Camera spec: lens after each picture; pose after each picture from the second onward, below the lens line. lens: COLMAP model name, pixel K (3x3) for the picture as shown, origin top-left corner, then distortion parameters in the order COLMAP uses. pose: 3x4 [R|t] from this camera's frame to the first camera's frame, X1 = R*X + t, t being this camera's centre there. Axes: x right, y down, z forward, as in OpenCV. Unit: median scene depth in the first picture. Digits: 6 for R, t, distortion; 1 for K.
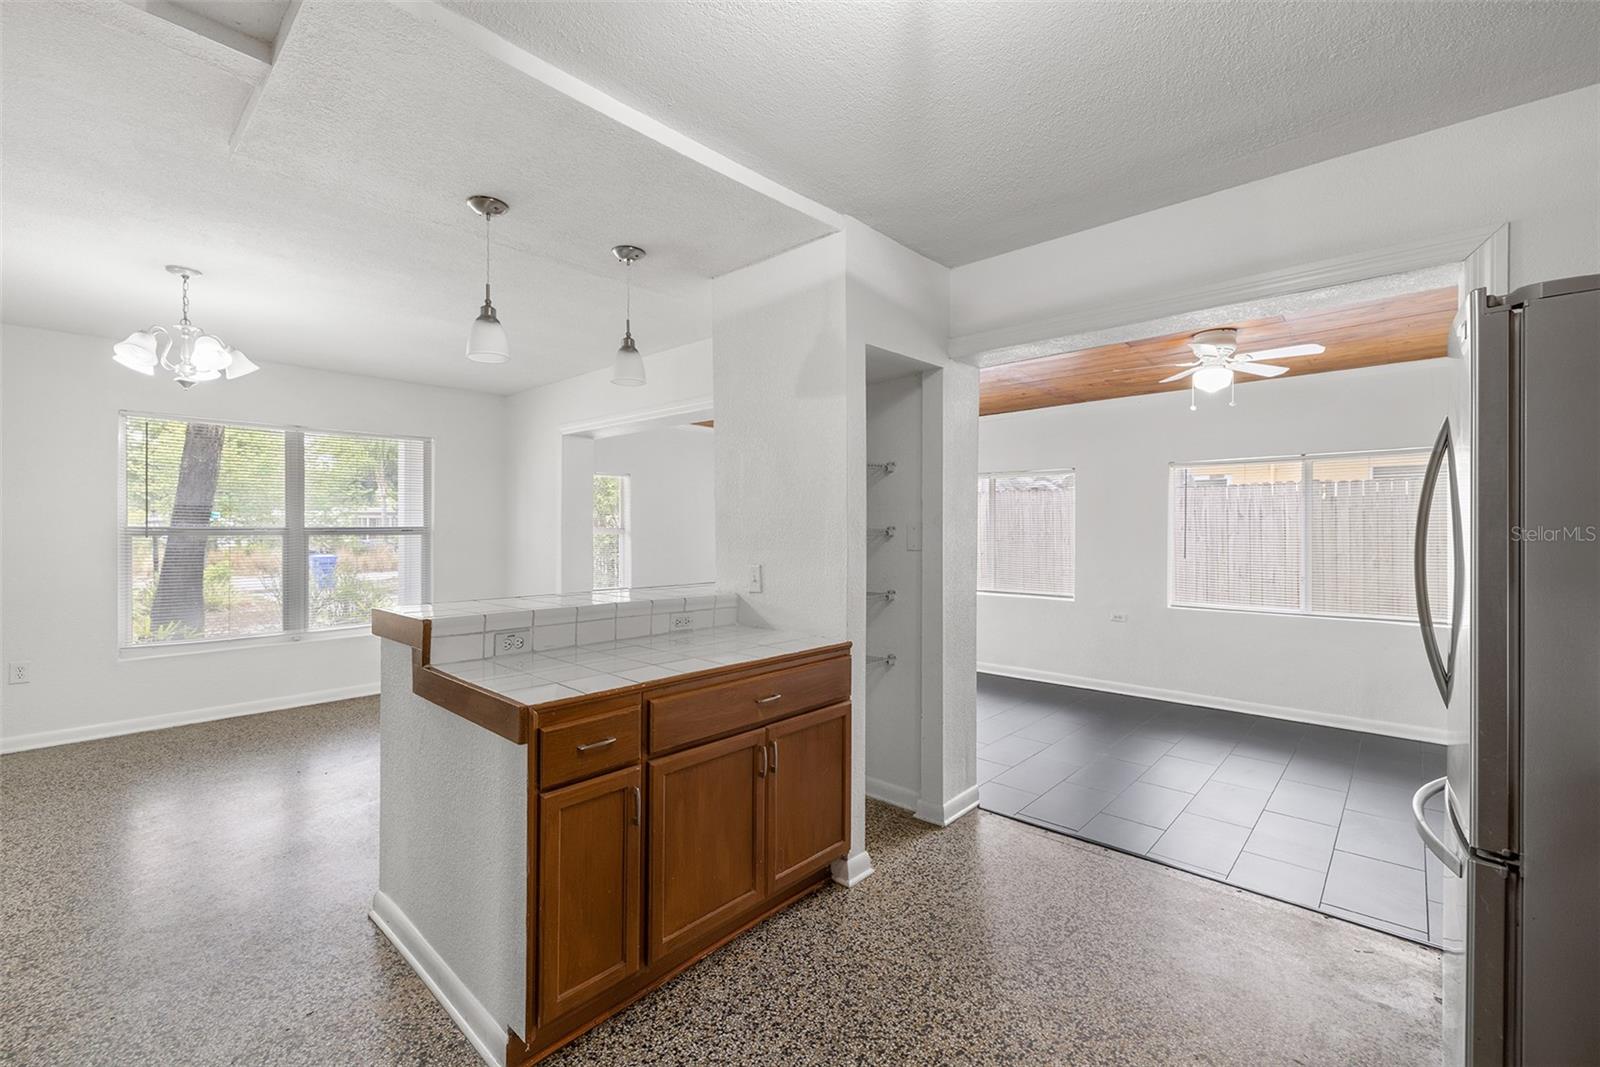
lens RADIAL K [[675.0, 0, 787.1], [0, 675.0, 533.0], [0, 0, 1]] dist [-0.001309, 0.001697]
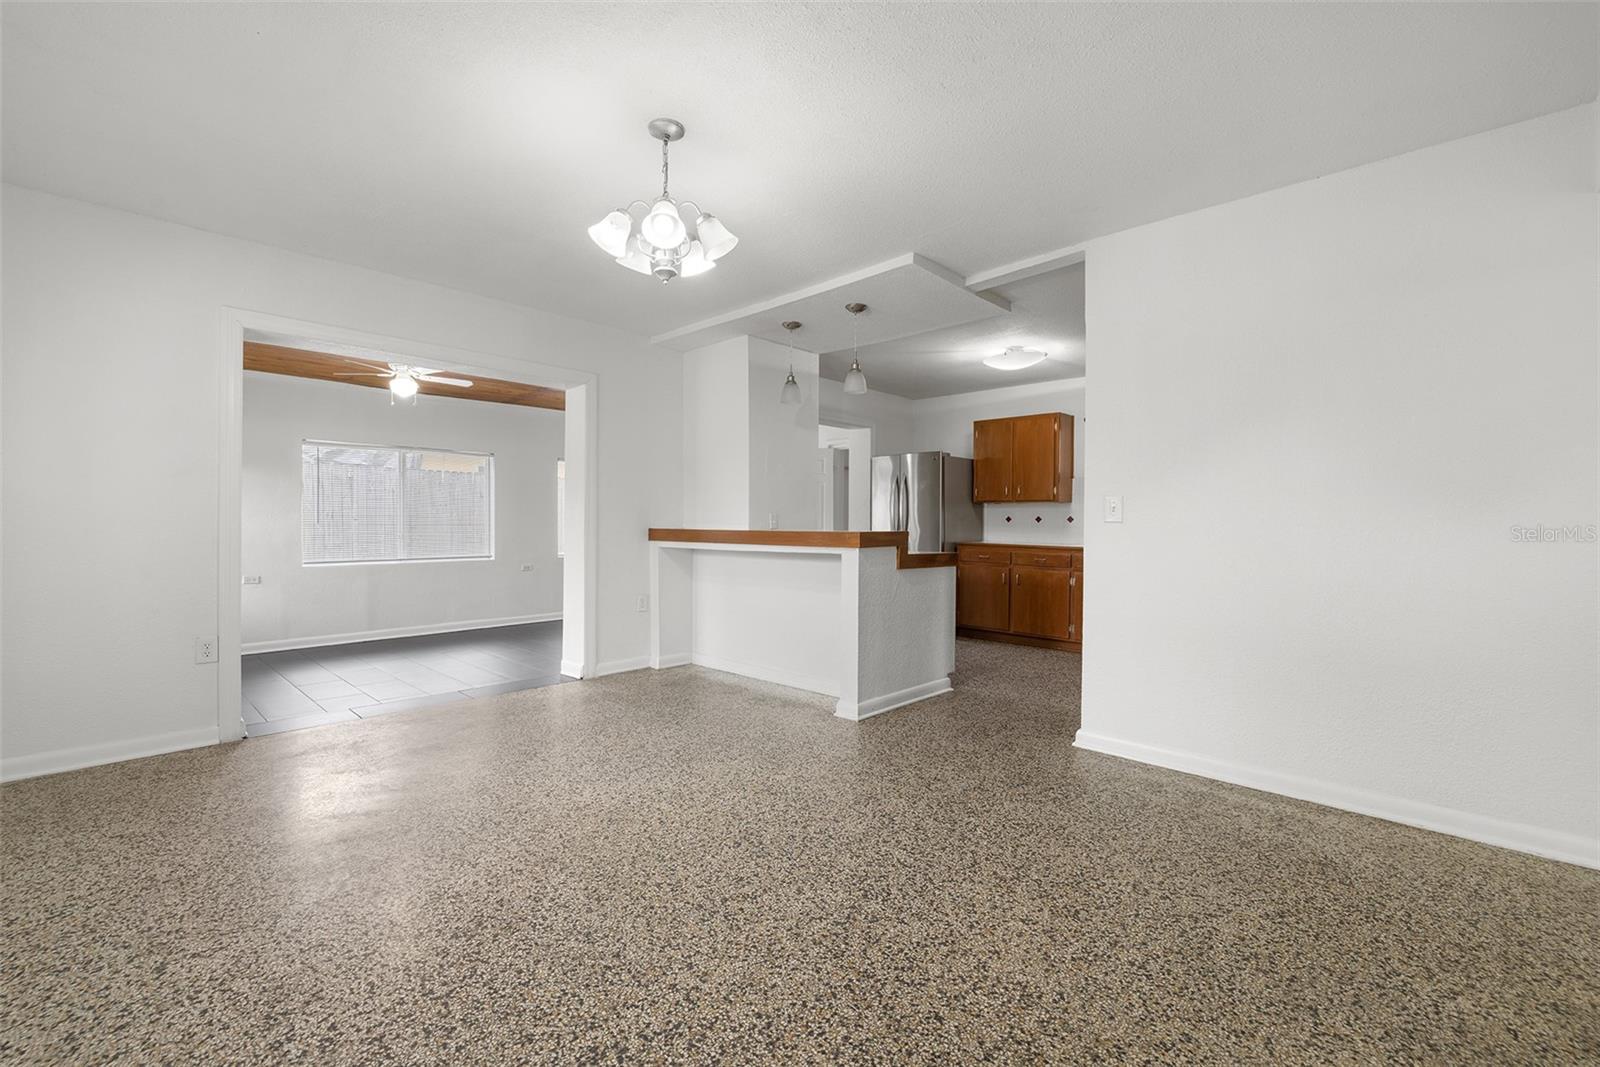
lens RADIAL K [[675.0, 0, 797.9], [0, 675.0, 526.0], [0, 0, 1]] dist [-0.001309, 0.001697]
pose [[0.003259, -0.005760, 0.999978, -2.115223], [0.005580, 0.999968, 0.005742, 0.079466], [-0.999979, 0.005561, 0.003291, 1.014146]]
